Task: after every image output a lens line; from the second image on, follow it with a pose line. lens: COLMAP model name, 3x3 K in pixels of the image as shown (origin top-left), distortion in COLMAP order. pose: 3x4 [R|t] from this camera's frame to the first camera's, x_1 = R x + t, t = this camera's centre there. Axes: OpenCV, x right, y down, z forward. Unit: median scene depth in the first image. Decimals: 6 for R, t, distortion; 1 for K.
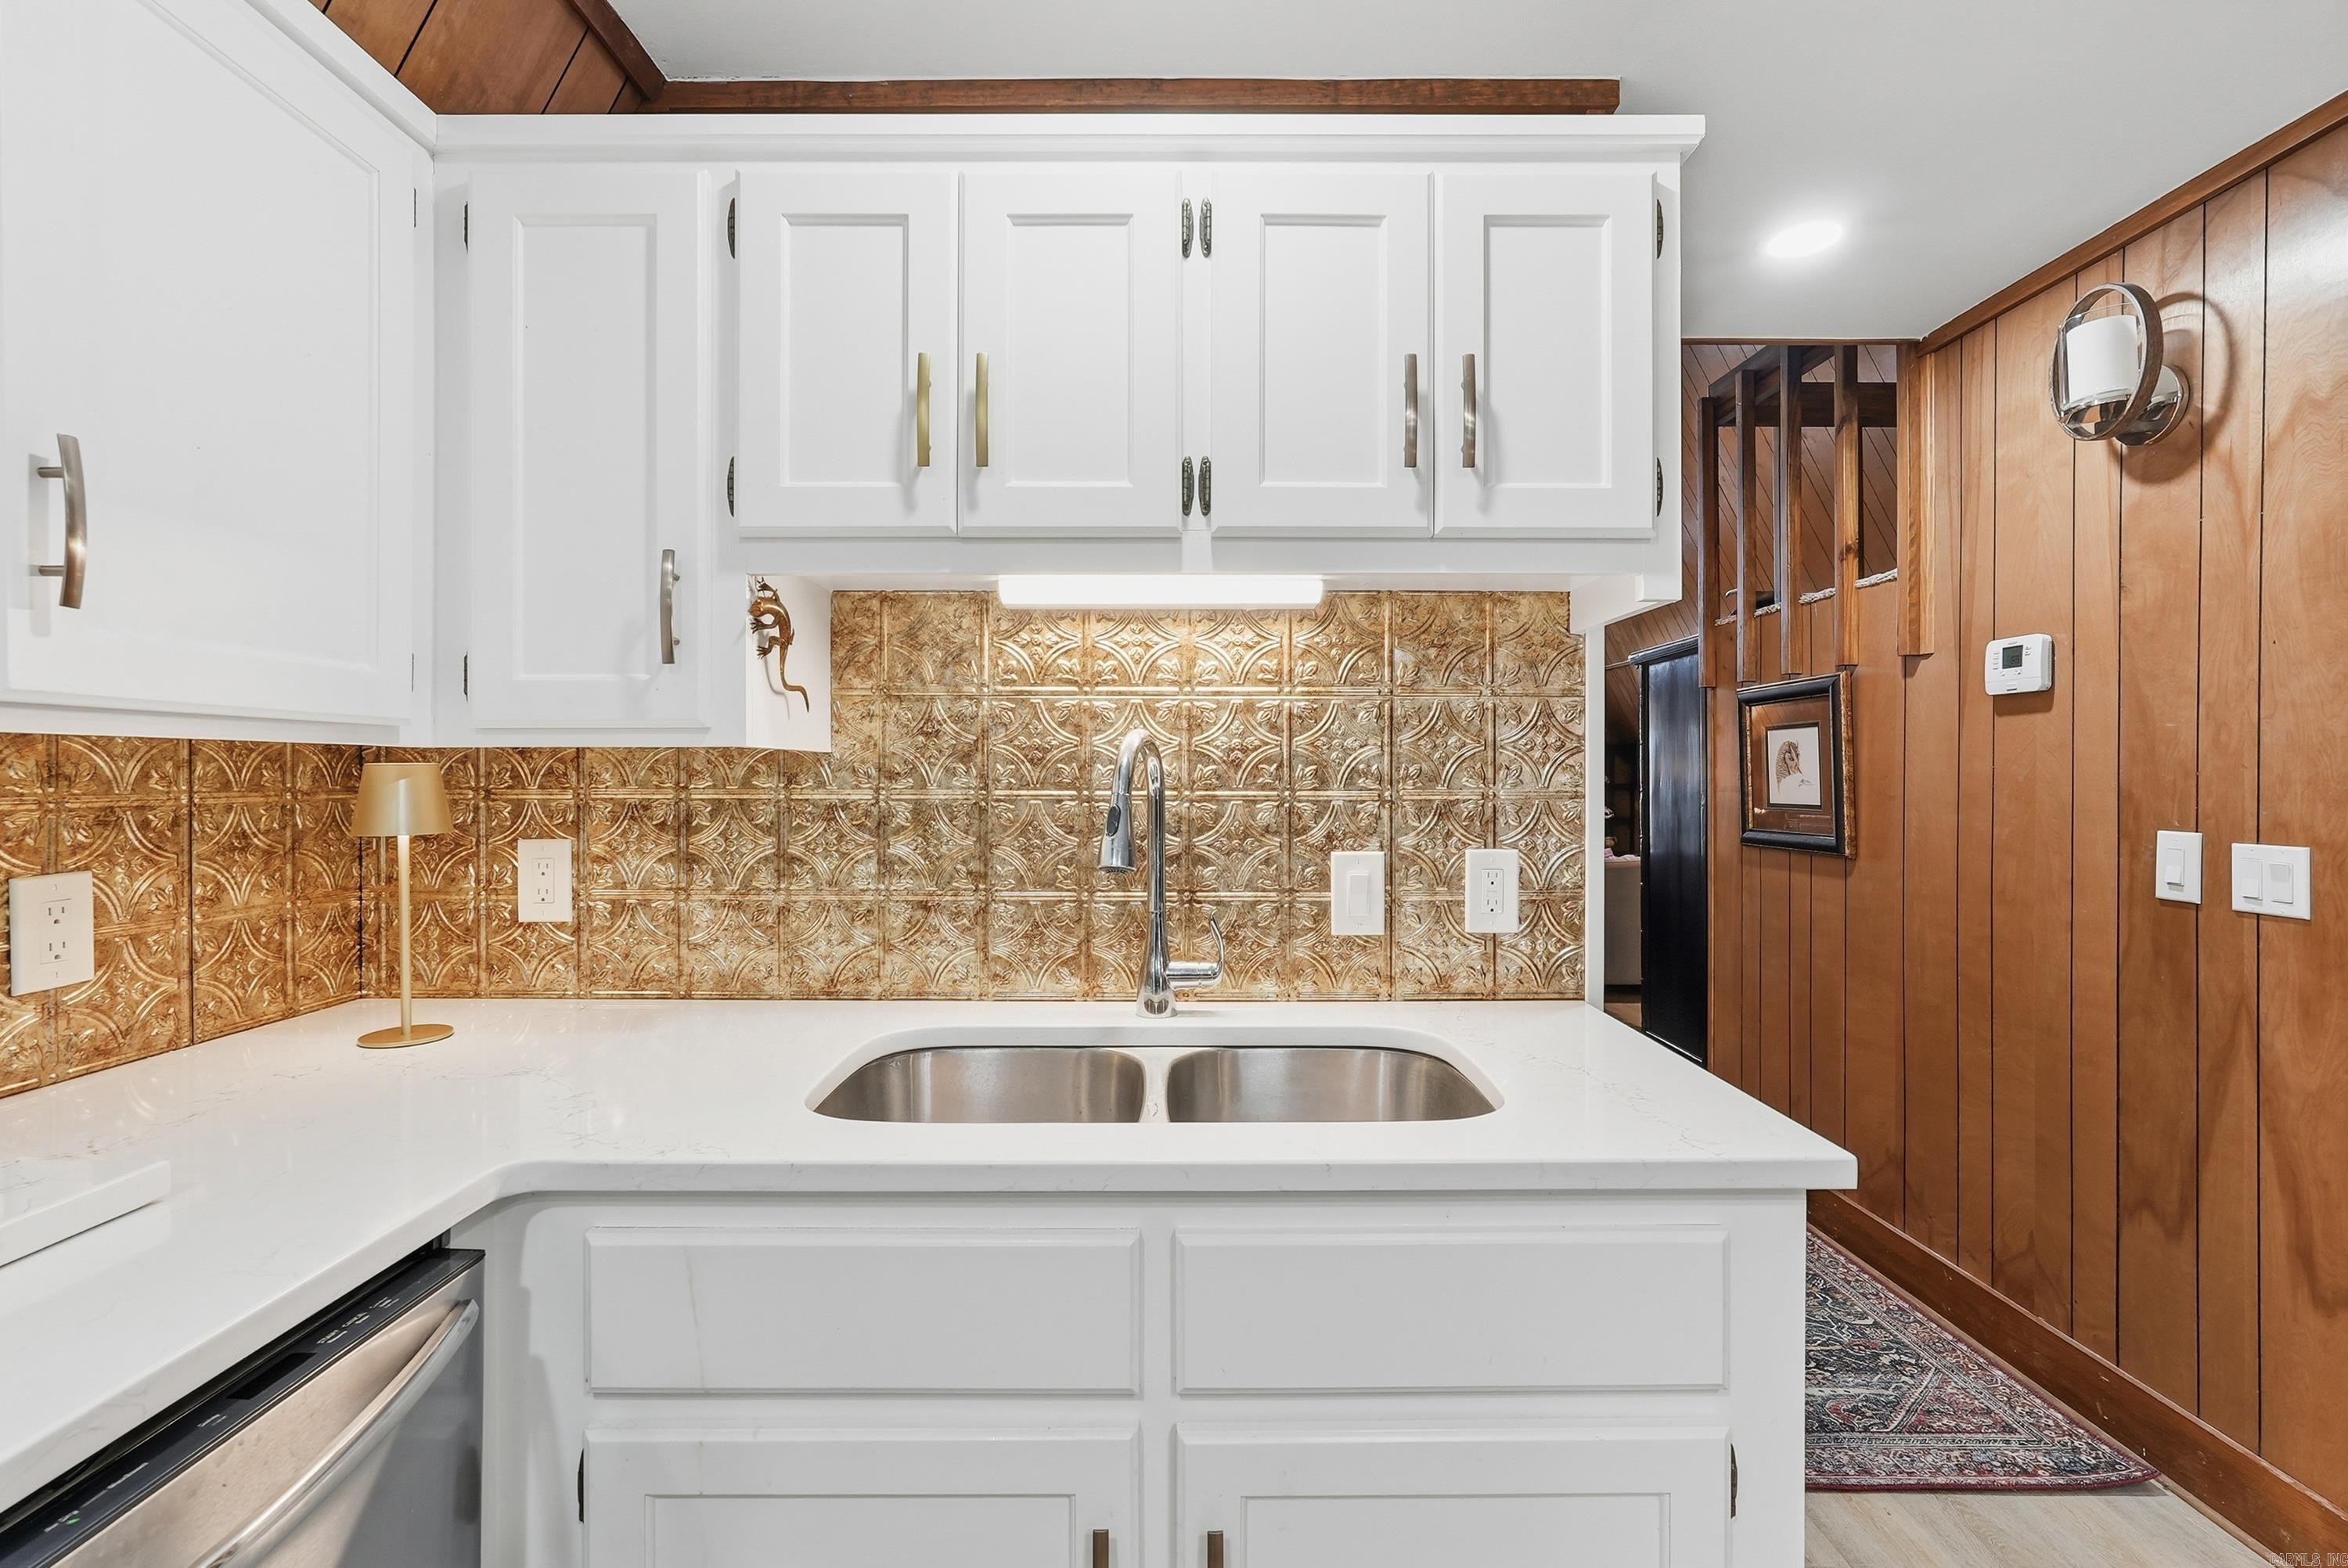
lens RADIAL K [[1057.4, 0, 1168.2], [0, 1057.4, 775.1], [0, 0, 1]] dist [-0.012114, 0.006422]
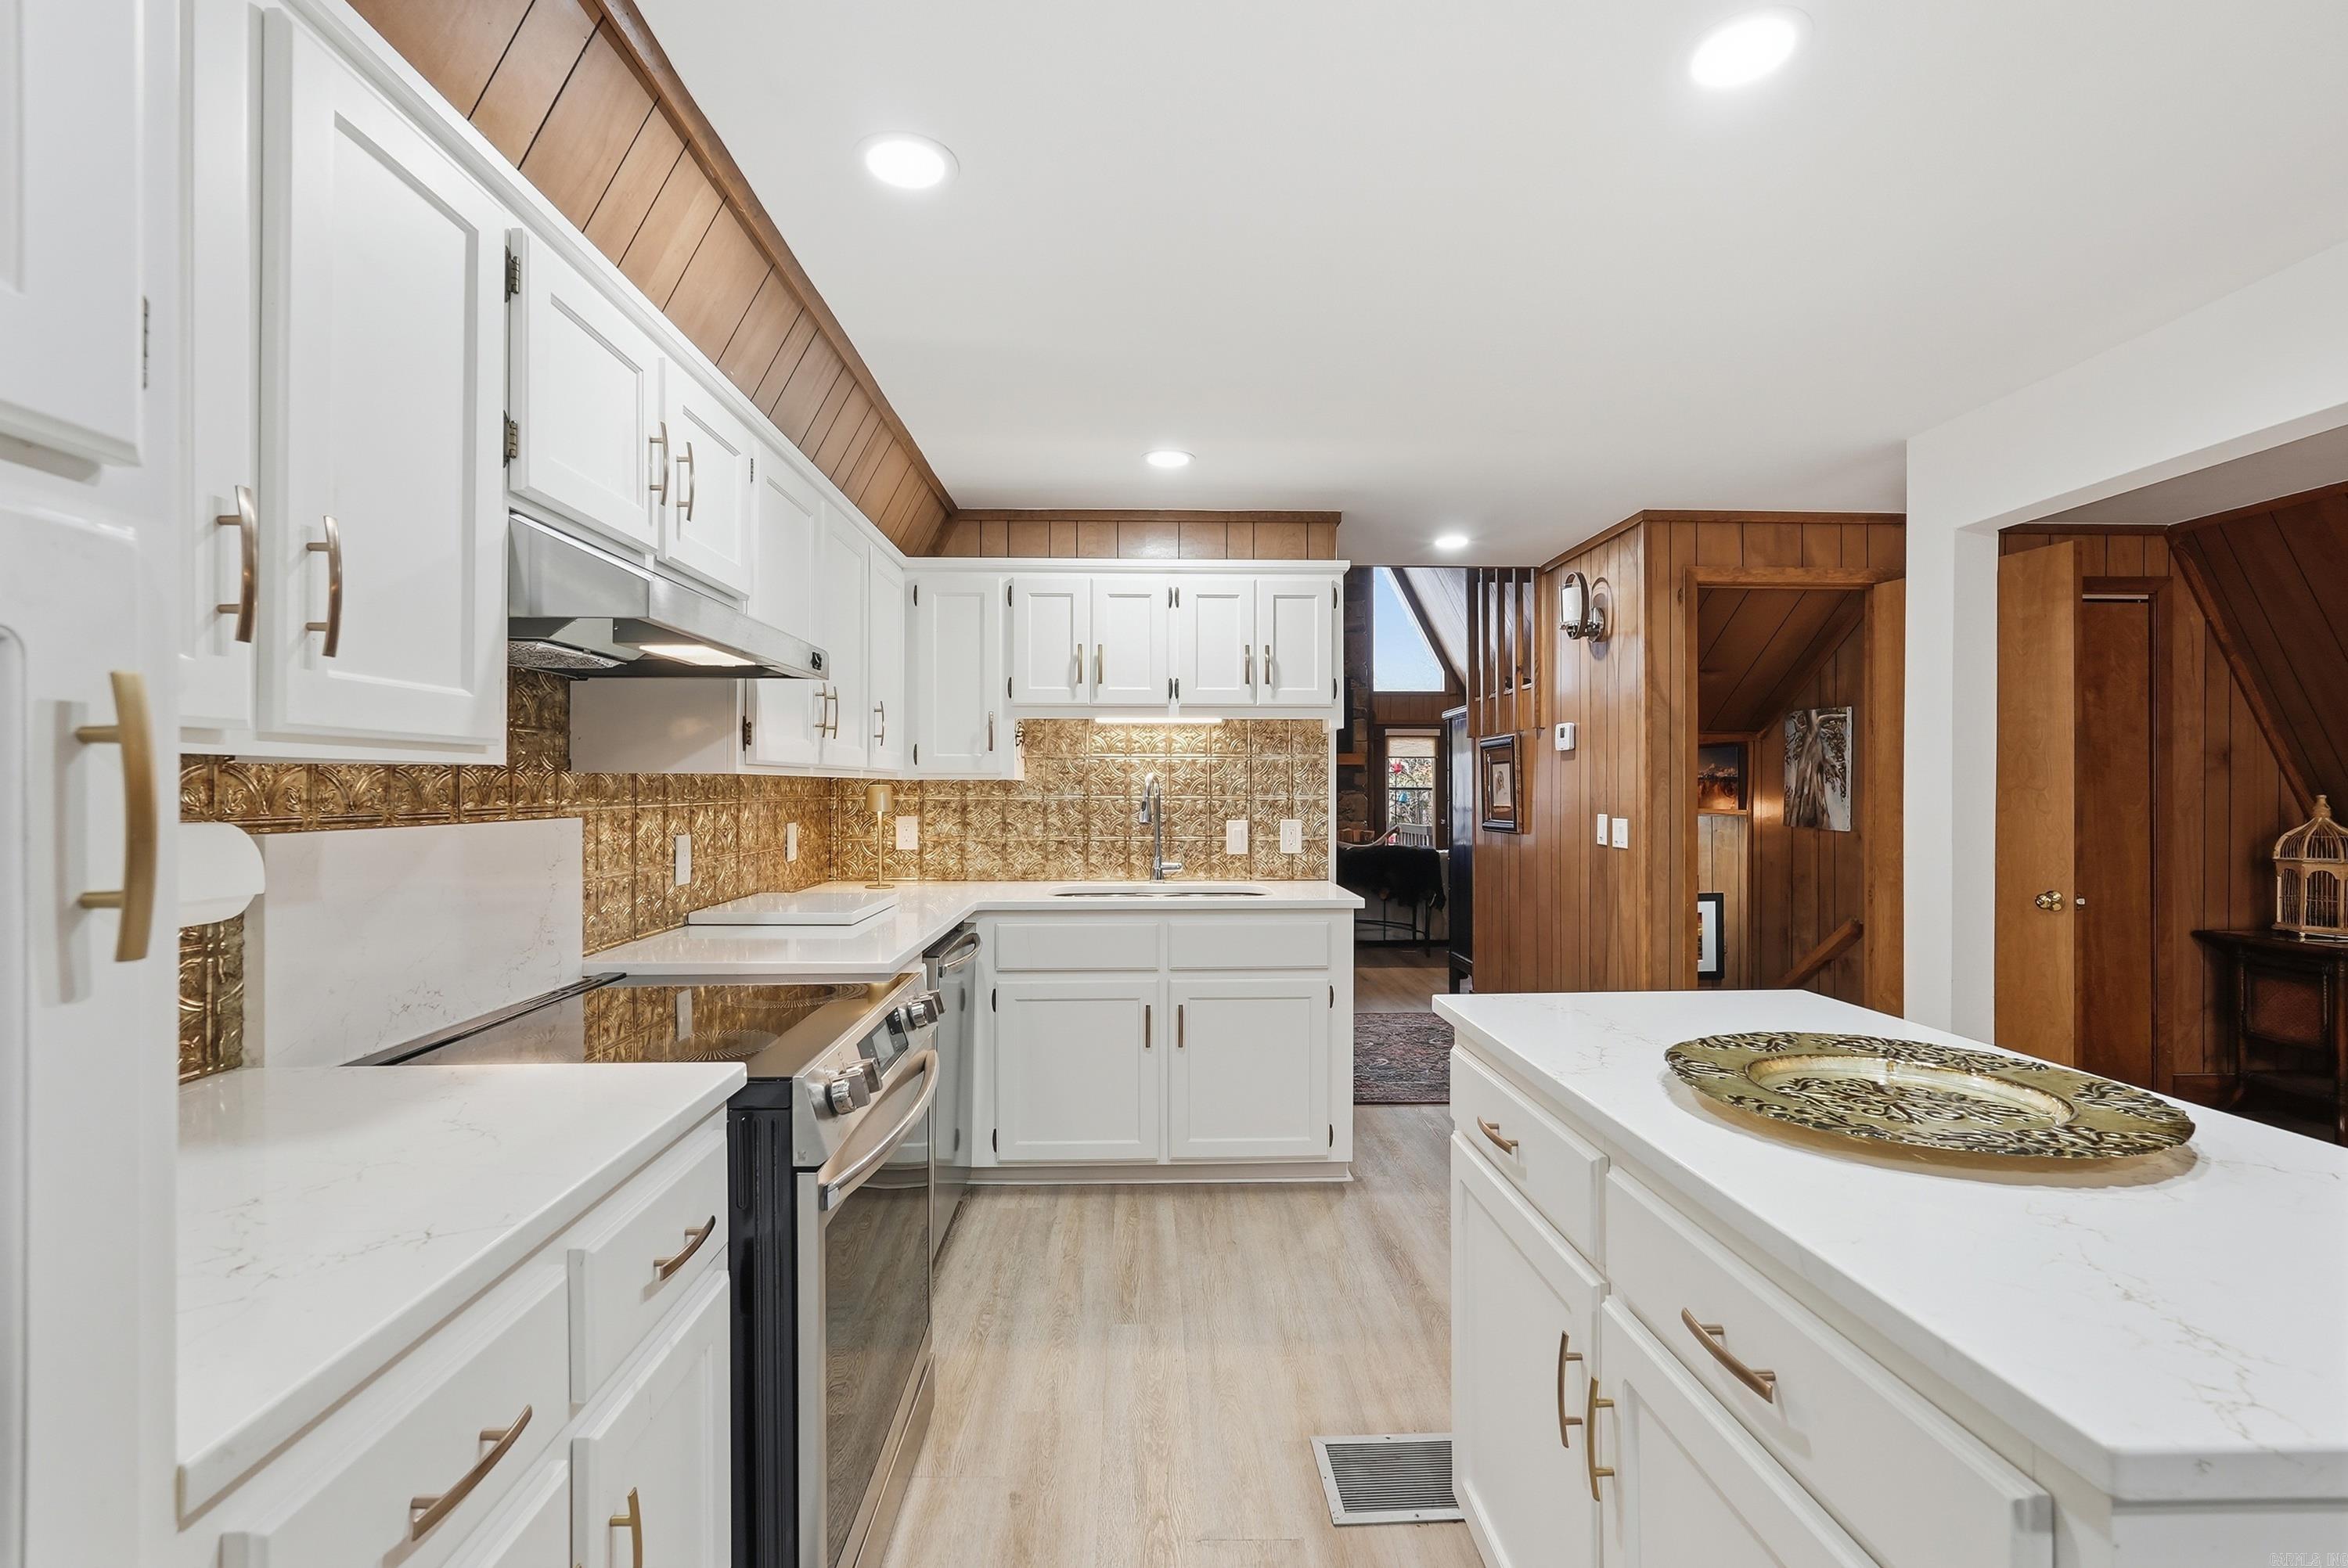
lens RADIAL K [[1057.4, 0, 1168.2], [0, 1057.4, 775.1], [0, 0, 1]] dist [-0.012114, 0.006422]
pose [[0.999362, 0.000392, 0.035714, -0.072131], [0.000044, 0.999925, -0.012222, -0.004134], [-0.035716, 0.012216, 0.999287, -1.482884]]
